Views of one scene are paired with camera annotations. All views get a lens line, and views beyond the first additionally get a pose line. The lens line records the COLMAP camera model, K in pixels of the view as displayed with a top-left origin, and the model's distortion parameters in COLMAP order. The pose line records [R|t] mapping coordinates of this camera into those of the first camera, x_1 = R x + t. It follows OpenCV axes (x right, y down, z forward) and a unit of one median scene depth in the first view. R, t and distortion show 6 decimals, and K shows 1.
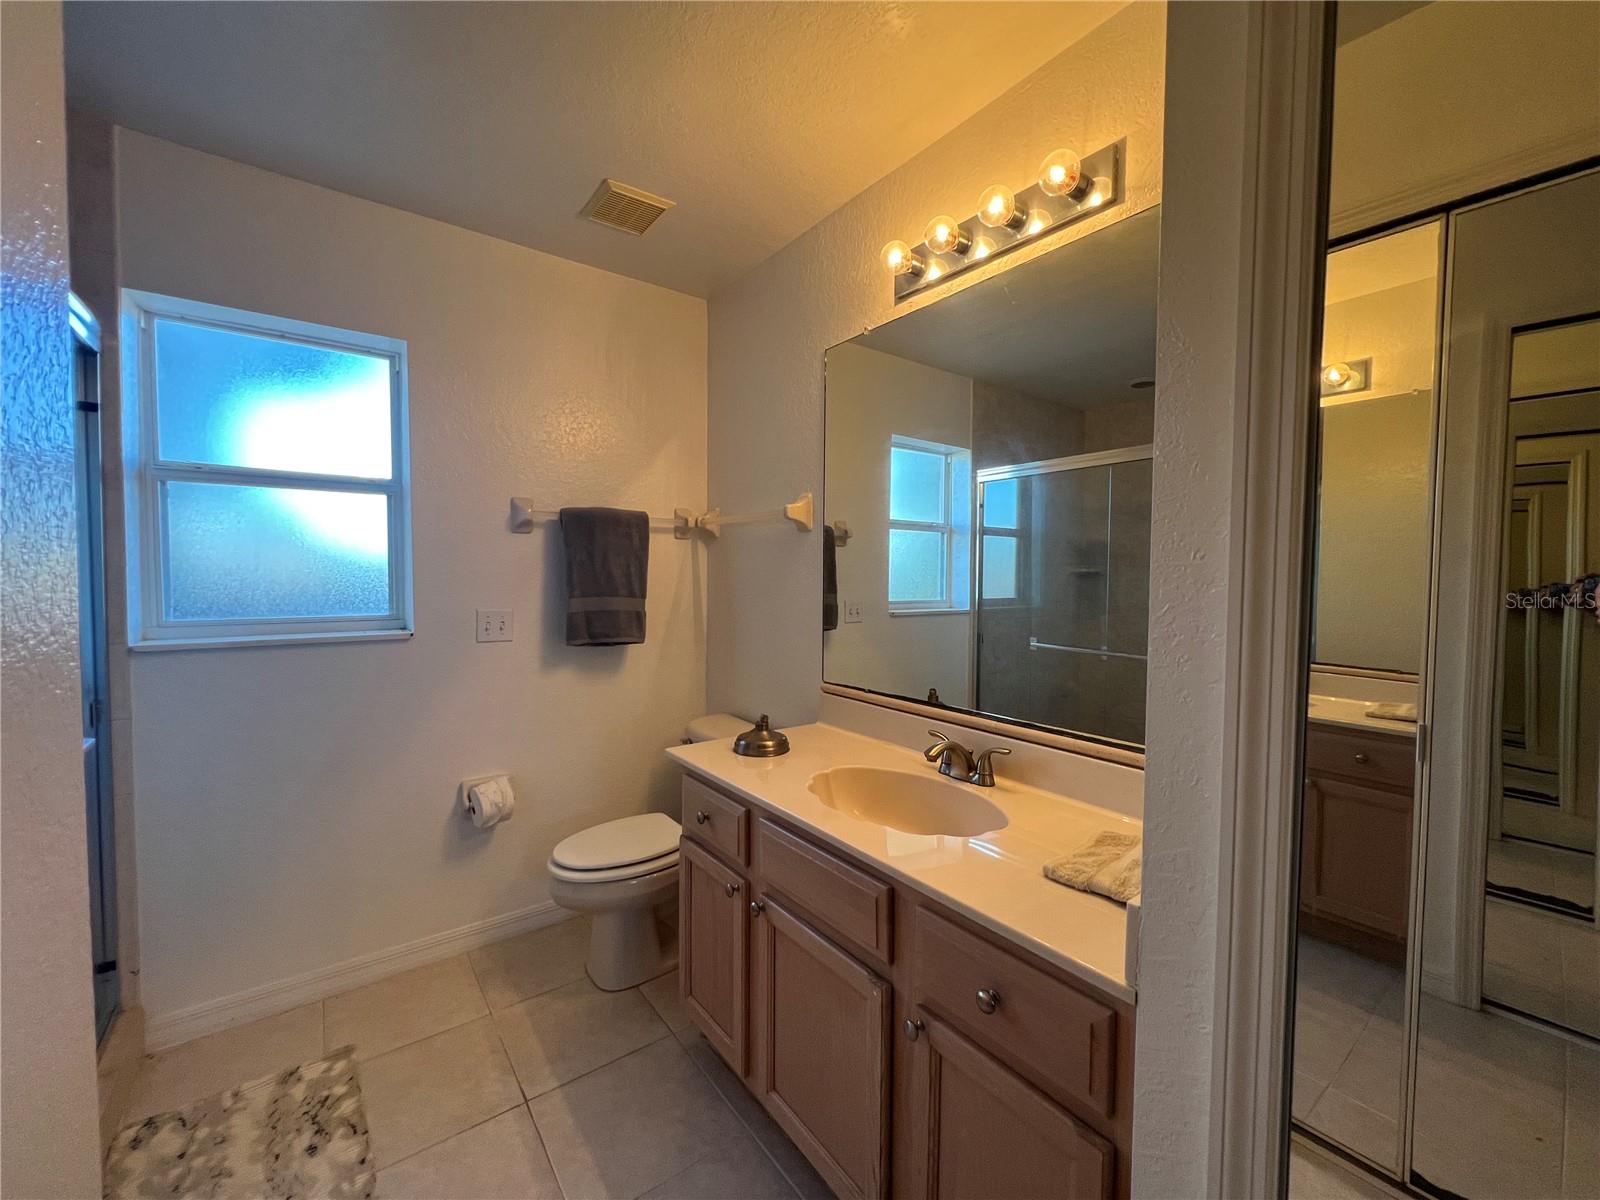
lens RADIAL K [[642.0, 0, 798.1], [0, 642.0, 600.8], [0, 0, 1]] dist [-0.003288, -0.000205]
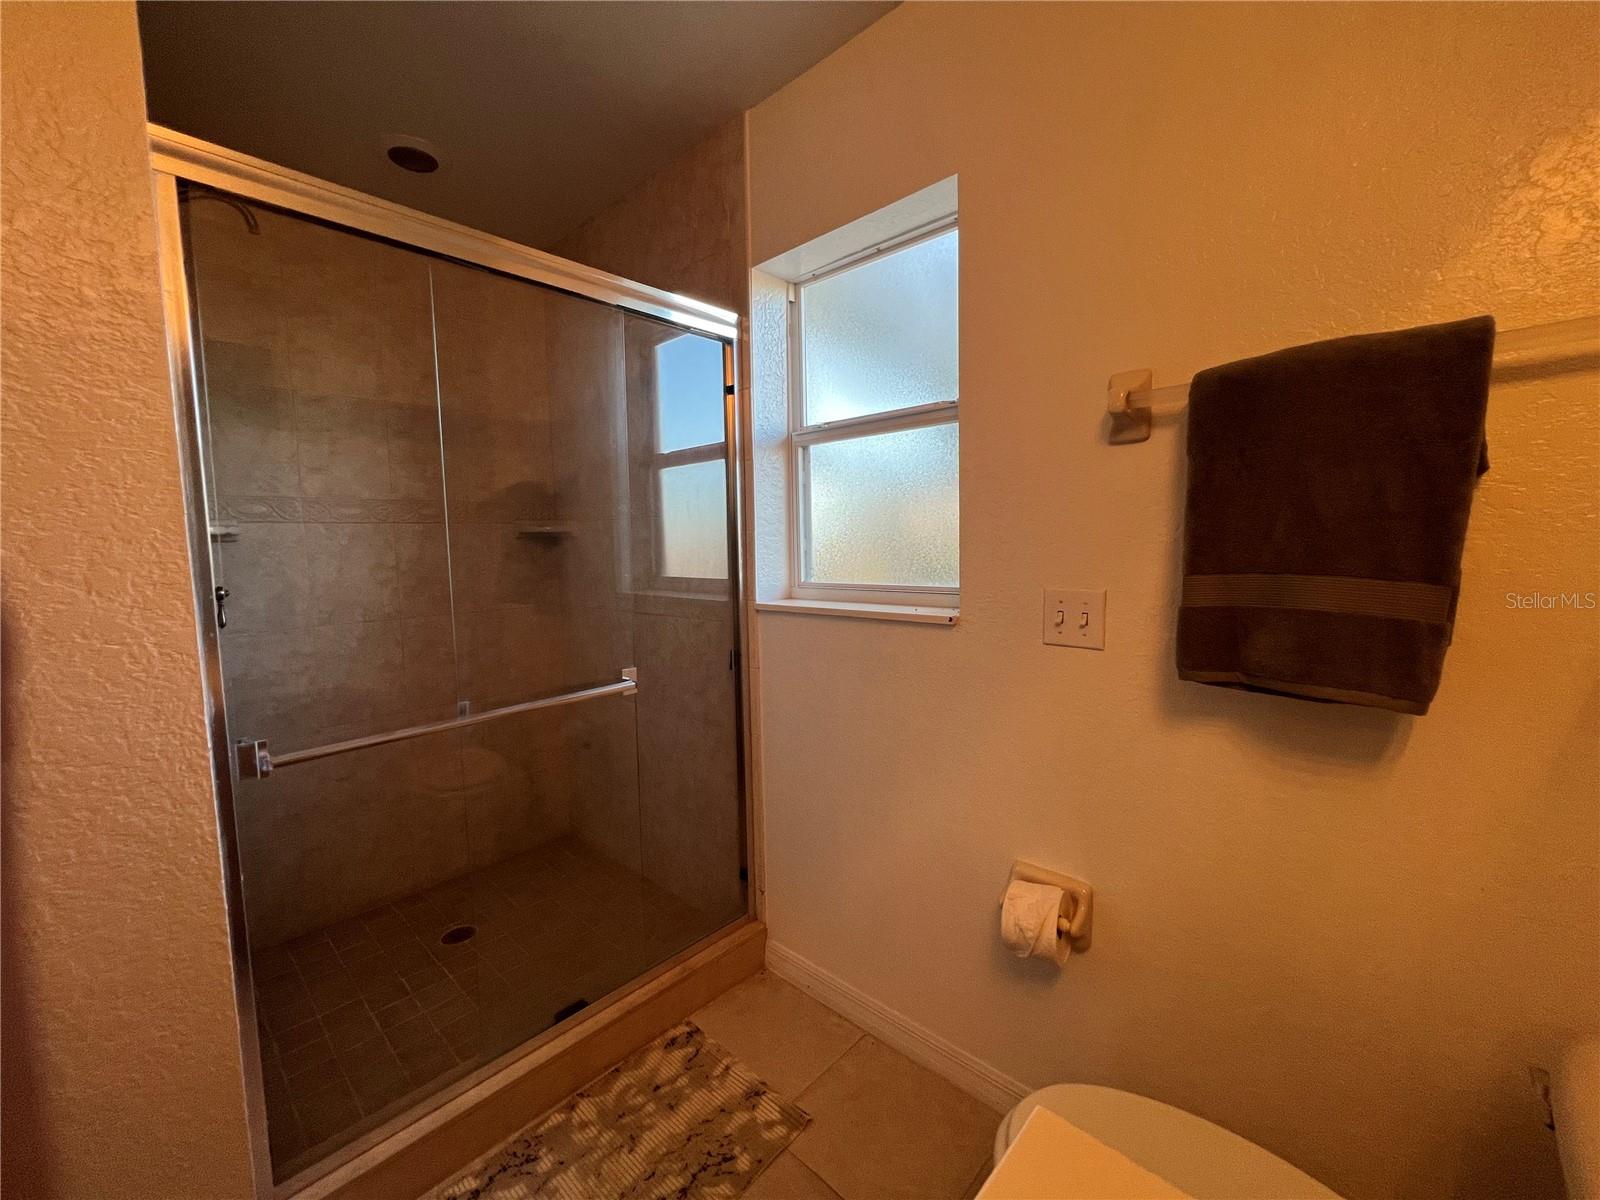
lens RADIAL K [[642.0, 0, 805.6], [0, 642.0, 594.7], [0, 0, 1]] dist [-0.003288, -0.000205]
pose [[0.168651, 0.072816, -0.982983, 0.053977], [-0.017198, 0.997333, 0.070928, -0.024273], [0.985526, 0.004943, 0.169453, 0.938351]]
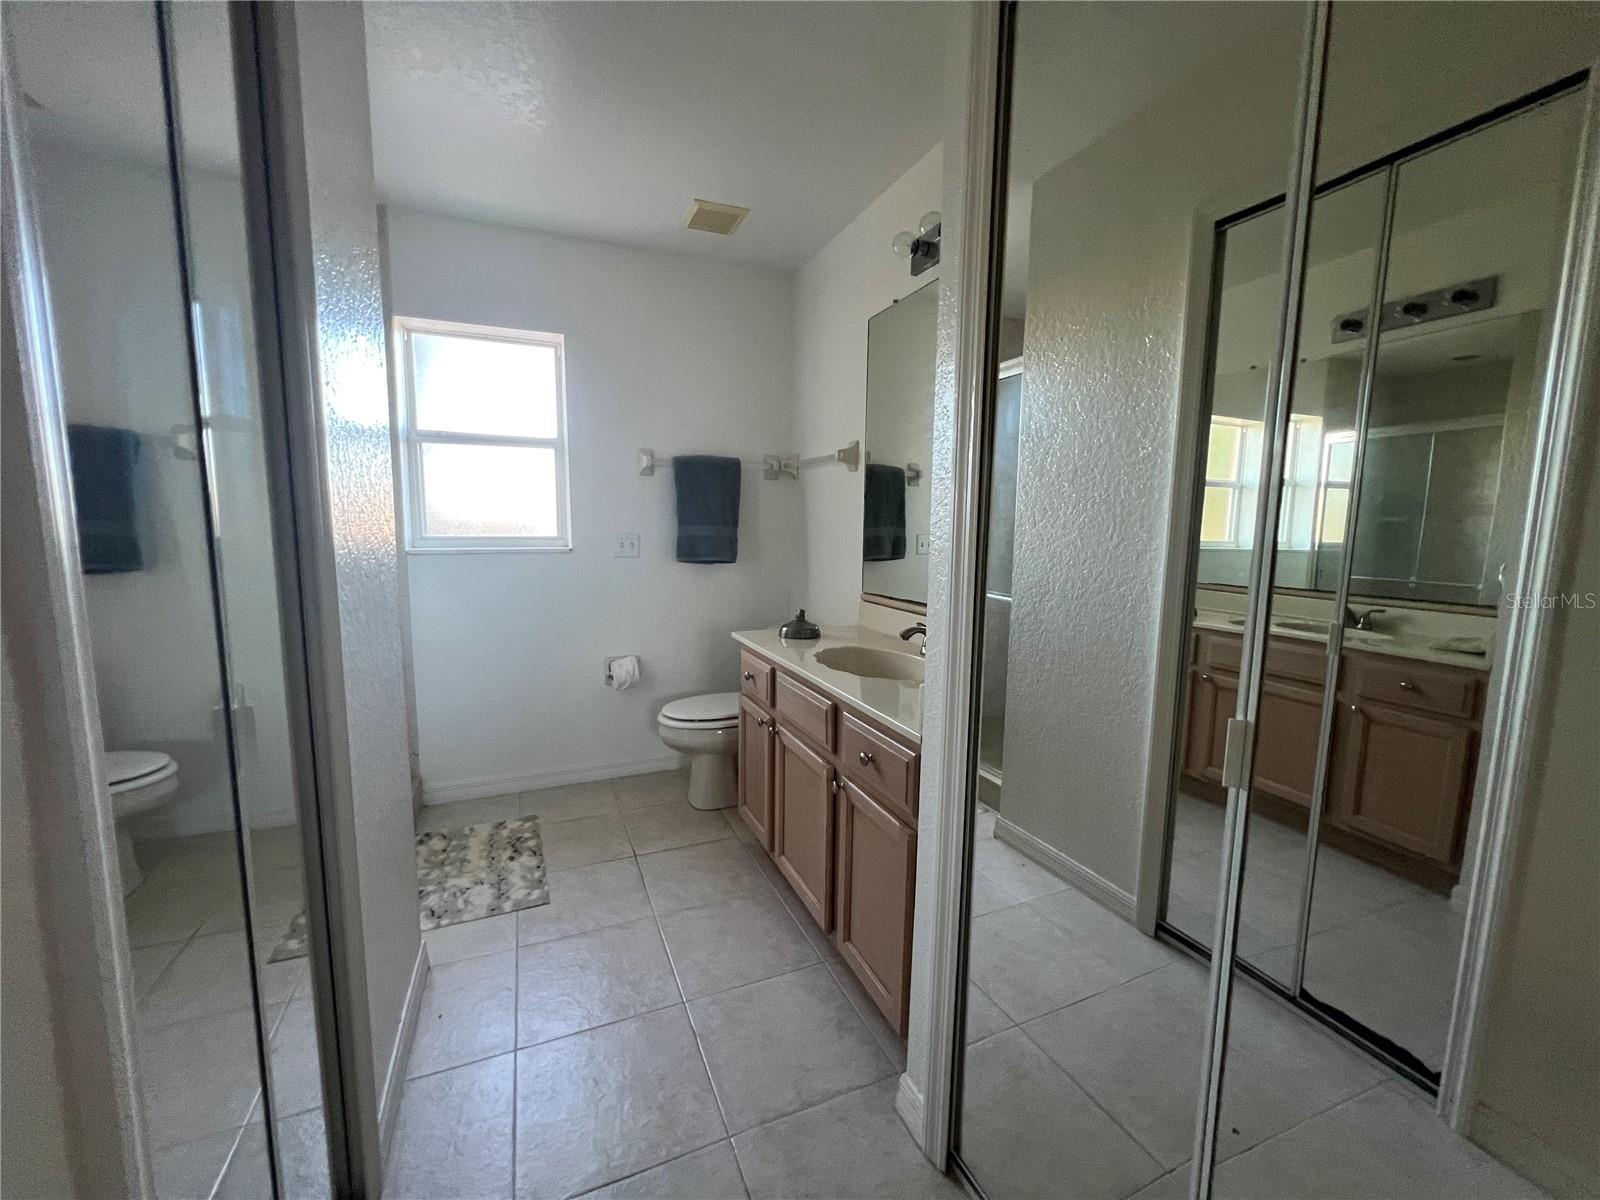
lens RADIAL K [[642.0, 0, 794.4], [0, 642.0, 599.0], [0, 0, 1]] dist [-0.003288, -0.000205]
pose [[0.970071, 0.032494, -0.240636, 0.277498], [-0.013797, 0.996781, 0.078981, 0.055498], [0.242427, -0.073297, 0.967397, -0.320019]]
